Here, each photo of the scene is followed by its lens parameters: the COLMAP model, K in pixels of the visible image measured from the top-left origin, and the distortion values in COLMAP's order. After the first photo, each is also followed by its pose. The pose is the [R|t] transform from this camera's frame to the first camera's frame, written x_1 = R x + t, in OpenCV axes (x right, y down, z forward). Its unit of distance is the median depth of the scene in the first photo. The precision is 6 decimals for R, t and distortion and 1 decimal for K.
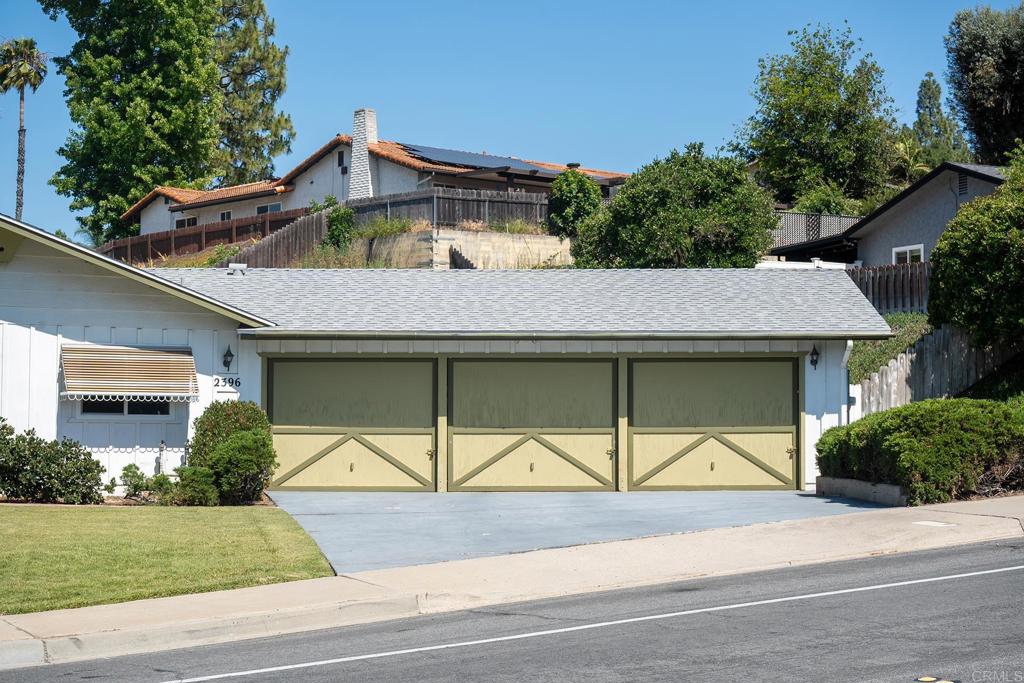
lens RADIAL K [[1847.6, 0, 510.1], [0, 1847.6, 336.6], [0, 0, 1]] dist [-0.027061, 0.000000]
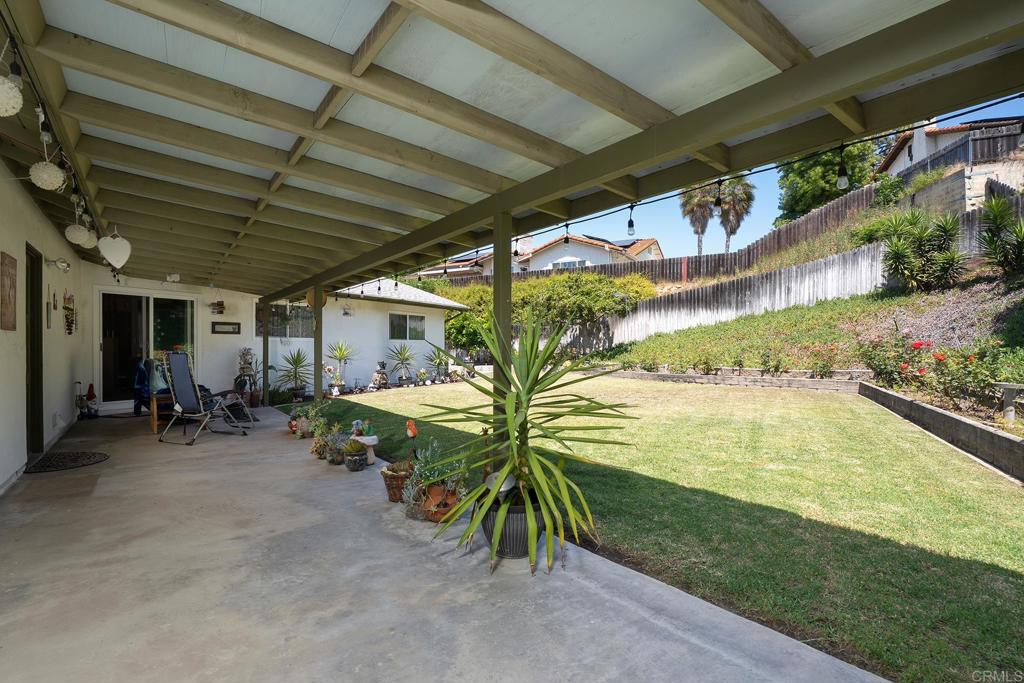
lens RADIAL K [[501.1, 0, 509.7], [0, 501.1, 344.8], [0, 0, 1]] dist [0.004118, 0.000499]
pose [[0.595534, -0.004075, -0.803320, 0.039457], [0.053268, 0.997987, 0.034427, 0.025126], [0.801562, -0.063294, 0.594552, 0.572273]]
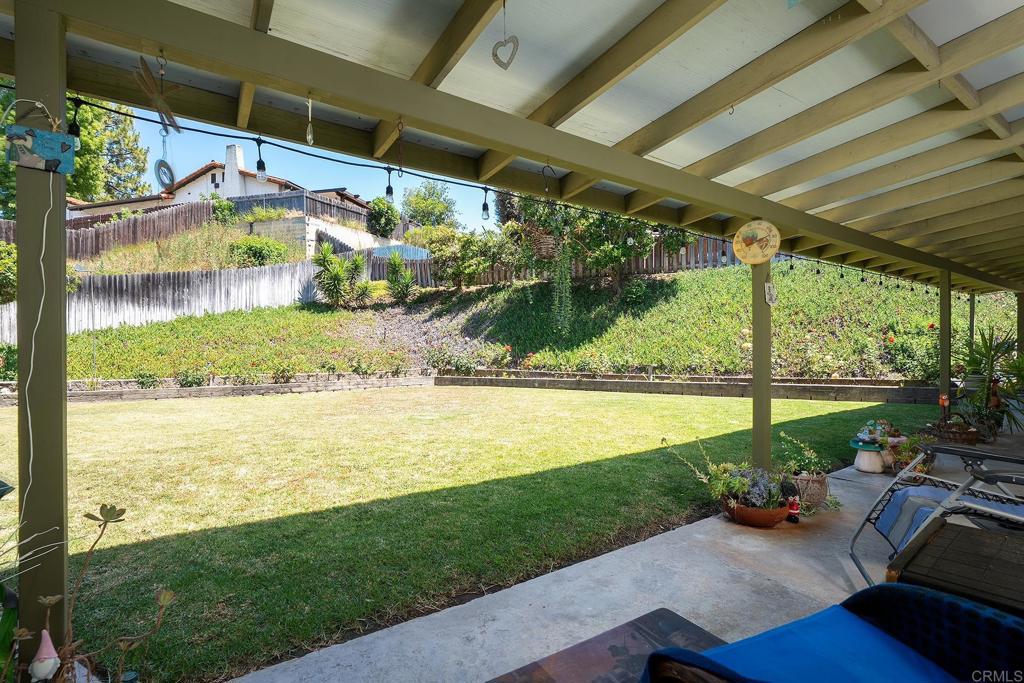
lens RADIAL K [[472.2, 0, 502.2], [0, 472.2, 348.5], [0, 0, 1]] dist [-0.024476, 0.005693]
pose [[0.838988, -0.008449, 0.544085, -0.113906], [-0.020053, 0.998720, 0.046431, 0.027310], [-0.543781, -0.049866, 0.837745, 0.582700]]
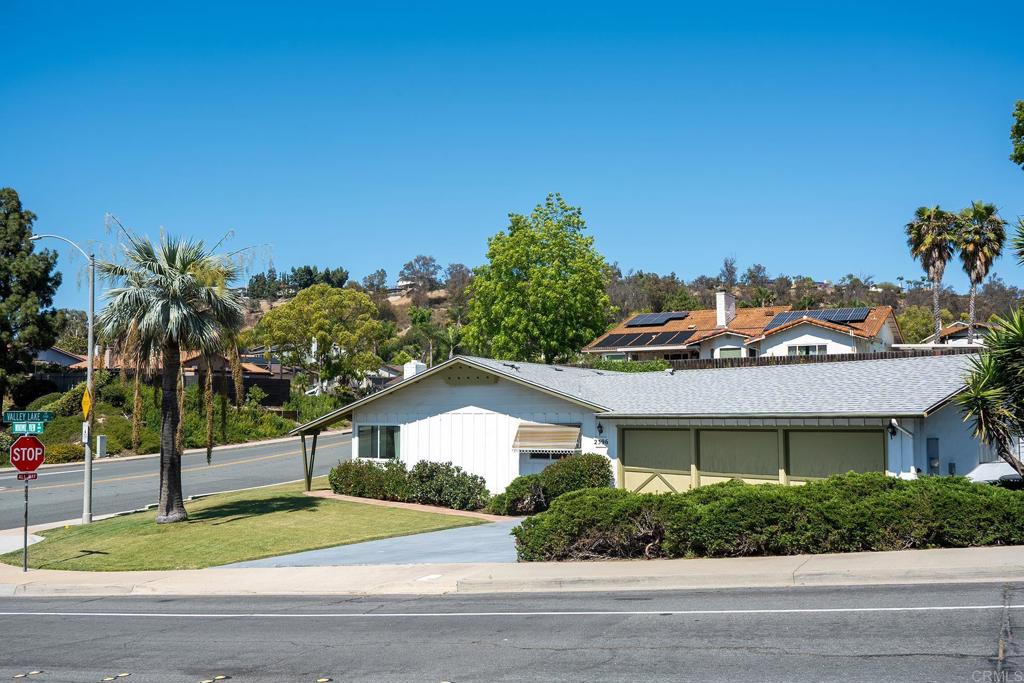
lens RADIAL K [[1021.6, 0, 521.8], [0, 1021.6, 343.0], [0, 0, 1]] dist [-0.025621, 0.000000]
pose [[0.588213, -0.061780, -0.806343, 0.276638], [0.050962, 0.997928, -0.039283, -0.016571], [0.807099, -0.017986, 0.590143, 0.159132]]
